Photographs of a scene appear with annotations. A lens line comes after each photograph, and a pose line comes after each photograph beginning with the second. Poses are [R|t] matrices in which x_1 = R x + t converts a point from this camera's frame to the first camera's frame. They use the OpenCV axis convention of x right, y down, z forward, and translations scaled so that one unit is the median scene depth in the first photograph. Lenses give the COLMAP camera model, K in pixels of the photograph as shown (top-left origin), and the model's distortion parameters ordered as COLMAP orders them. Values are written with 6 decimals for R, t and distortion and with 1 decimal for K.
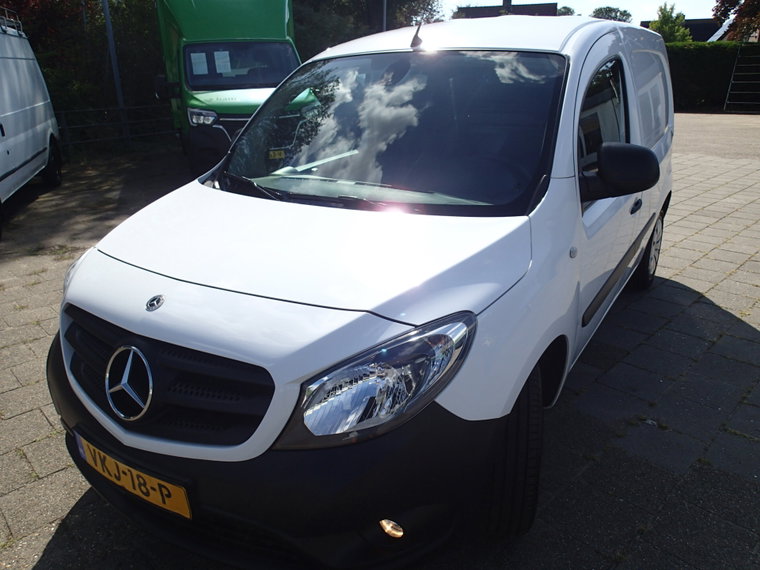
lens RADIAL K [[564.6, 0, 397.1], [0, 564.6, 286.4], [0, 0, 1]] dist [-0.008498, -0.002865]
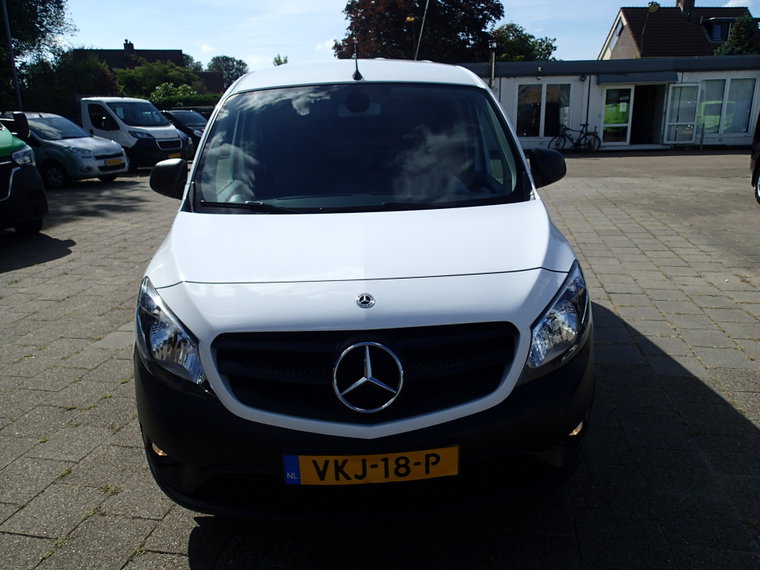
lens RADIAL K [[559.8, 0, 387.1], [0, 559.8, 277.6], [0, 0, 1]] dist [0.005233, 0.001528]
pose [[0.824451, -0.165489, 0.541196, -0.615416], [0.210081, 0.977455, -0.021145, 0.011459], [-0.525496, 0.131128, 0.840630, 0.045730]]
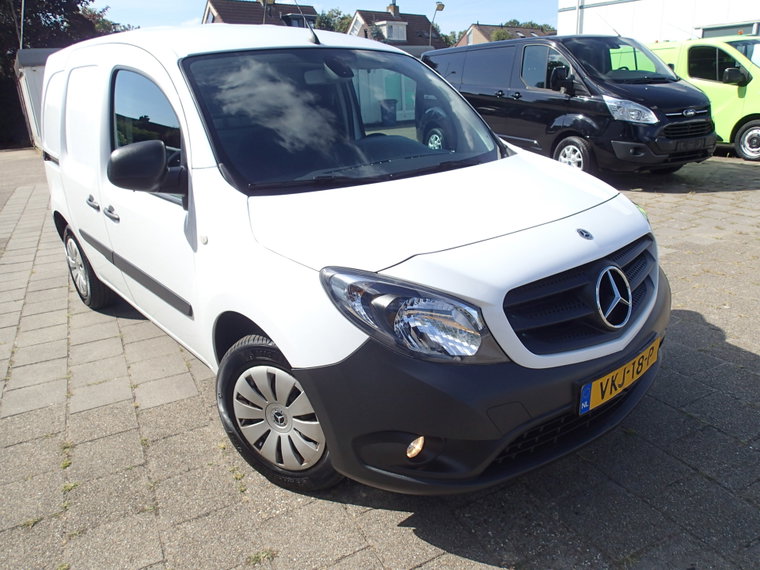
lens RADIAL K [[564.1, 0, 383.0], [0, 564.1, 283.3], [0, 0, 1]] dist [0.003078, -0.005987]
pose [[0.302781, -0.313776, 0.899927, -1.058402], [0.378602, 0.906148, 0.188564, -0.166893], [-0.874634, 0.283620, 0.393160, 0.592929]]
